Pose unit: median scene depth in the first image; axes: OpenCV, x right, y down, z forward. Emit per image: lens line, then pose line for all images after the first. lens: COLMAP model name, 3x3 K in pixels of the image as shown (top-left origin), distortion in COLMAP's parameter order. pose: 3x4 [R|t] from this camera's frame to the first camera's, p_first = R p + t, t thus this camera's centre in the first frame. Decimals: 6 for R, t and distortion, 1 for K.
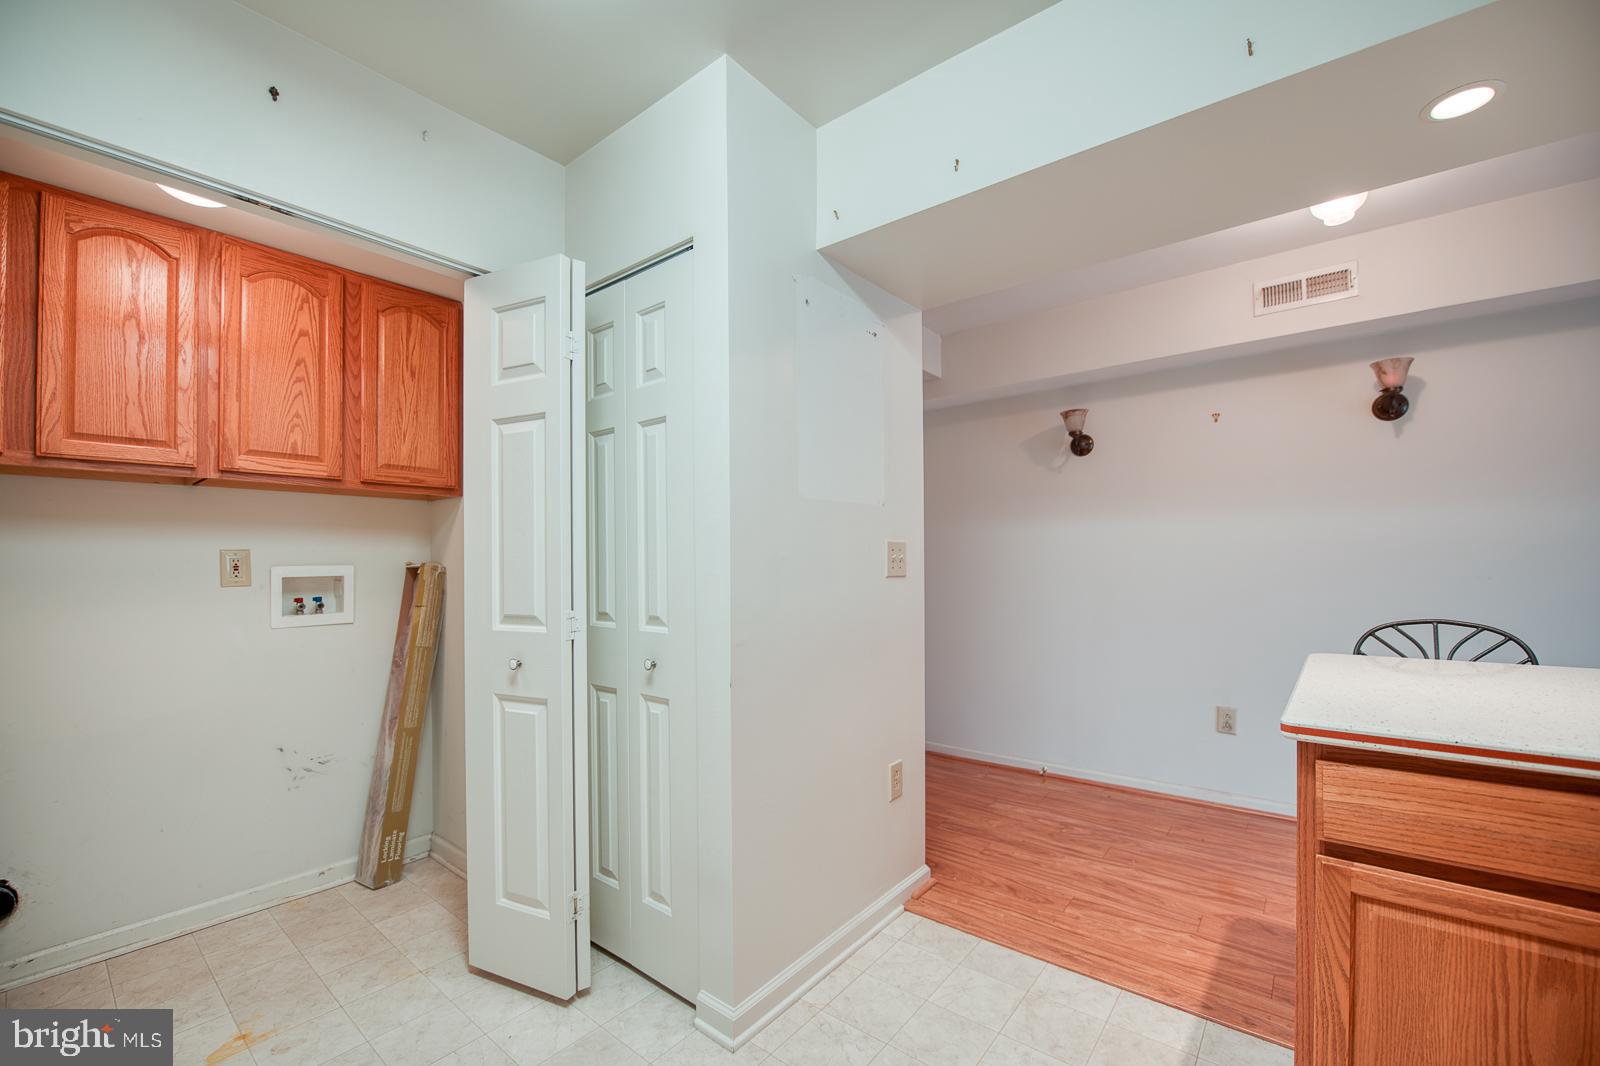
lens RADIAL K [[647.9, 0, 797.4], [0, 647.9, 557.5], [0, 0, 1]] dist [-0.020963, -0.000234]
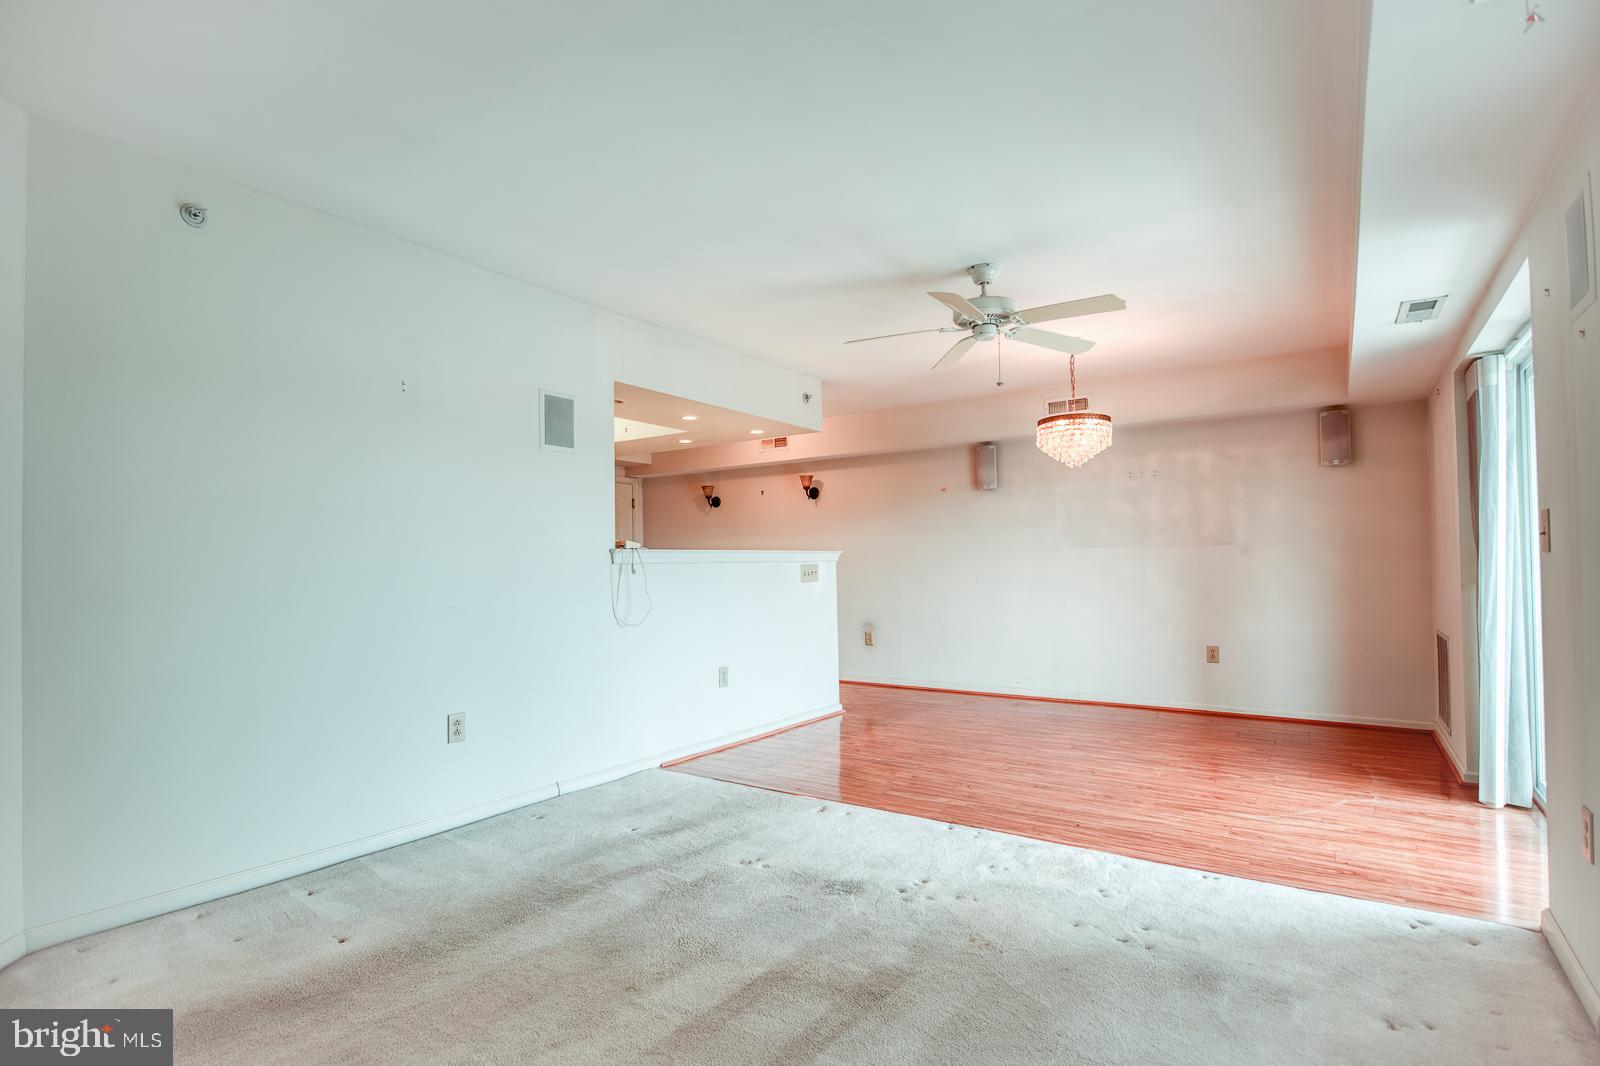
lens RADIAL K [[791.9, 0, 800.8], [0, 791.9, 550.1], [0, 0, 1]] dist [-0.004471, -0.000442]
pose [[0.996414, -0.003470, 0.084538, 0.810695], [0.004505, 0.999917, -0.012060, 0.005570], [-0.084489, 0.012397, 0.996347, -2.357474]]
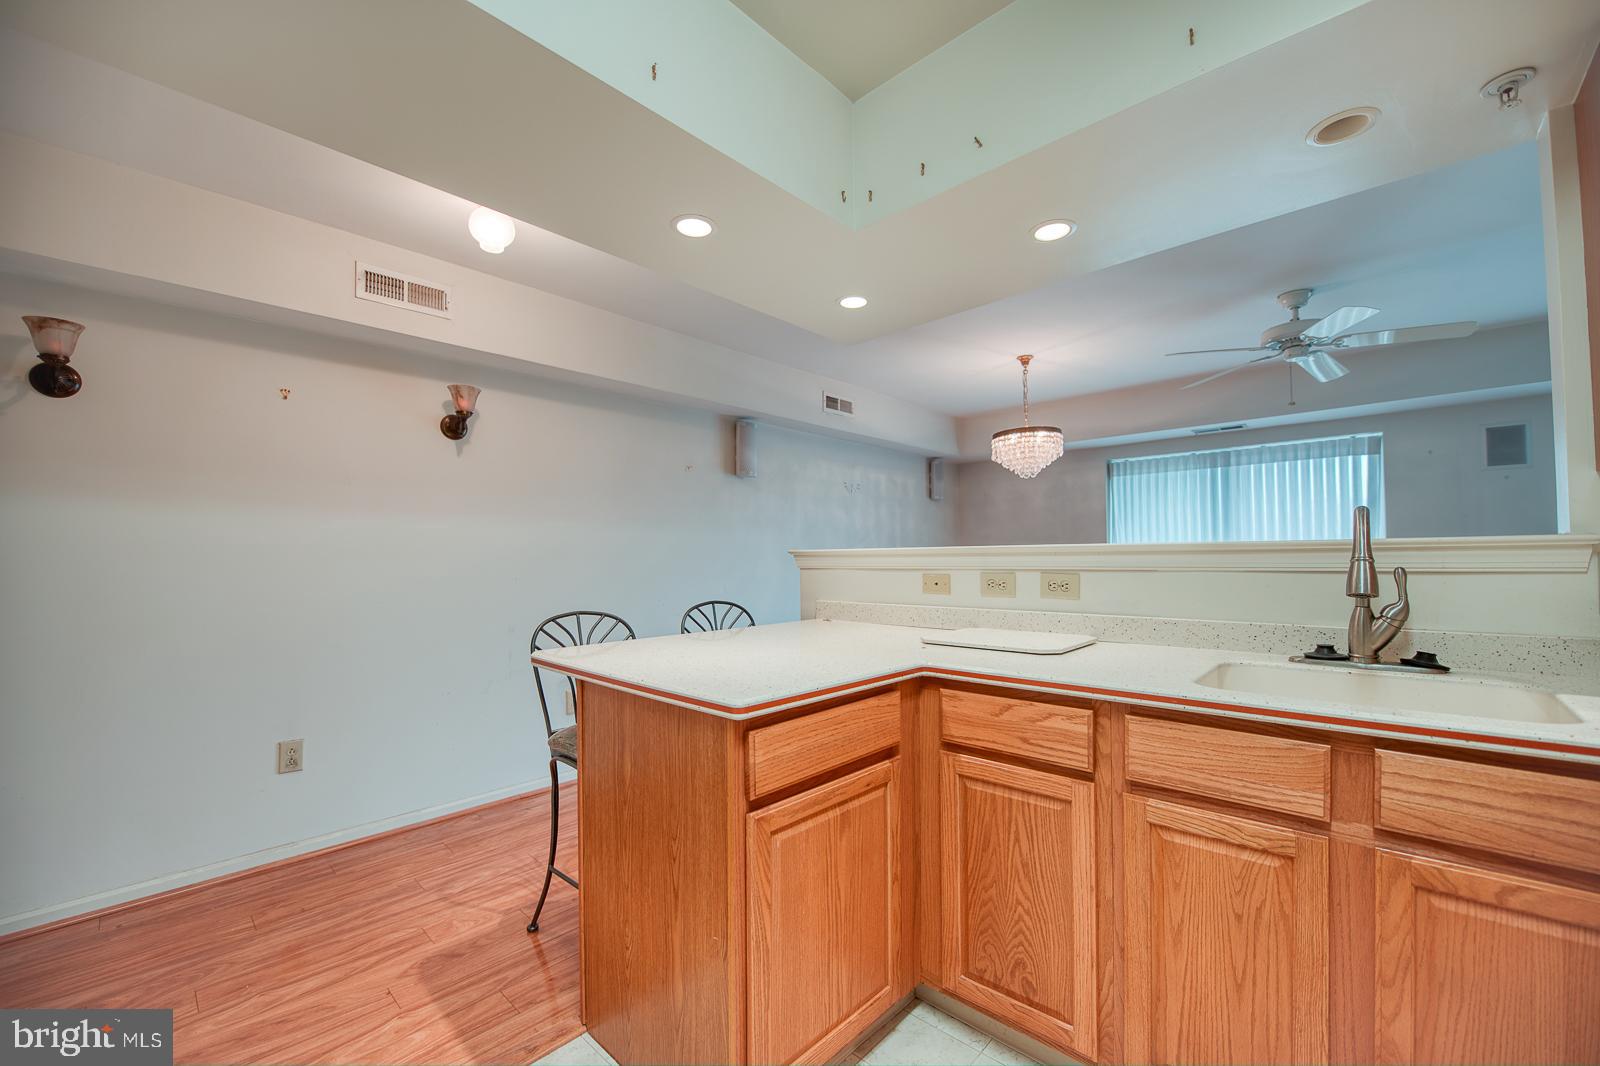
lens RADIAL K [[634.2, 0, 805.1], [0, 634.2, 545.9], [0, 0, 1]] dist [-0.021807, -0.000186]
pose [[0.057957, 0.030540, 0.997852, -0.163638], [0.001981, 0.999526, -0.030706, 0.007909], [-0.998317, 0.003756, 0.057869, 0.404815]]
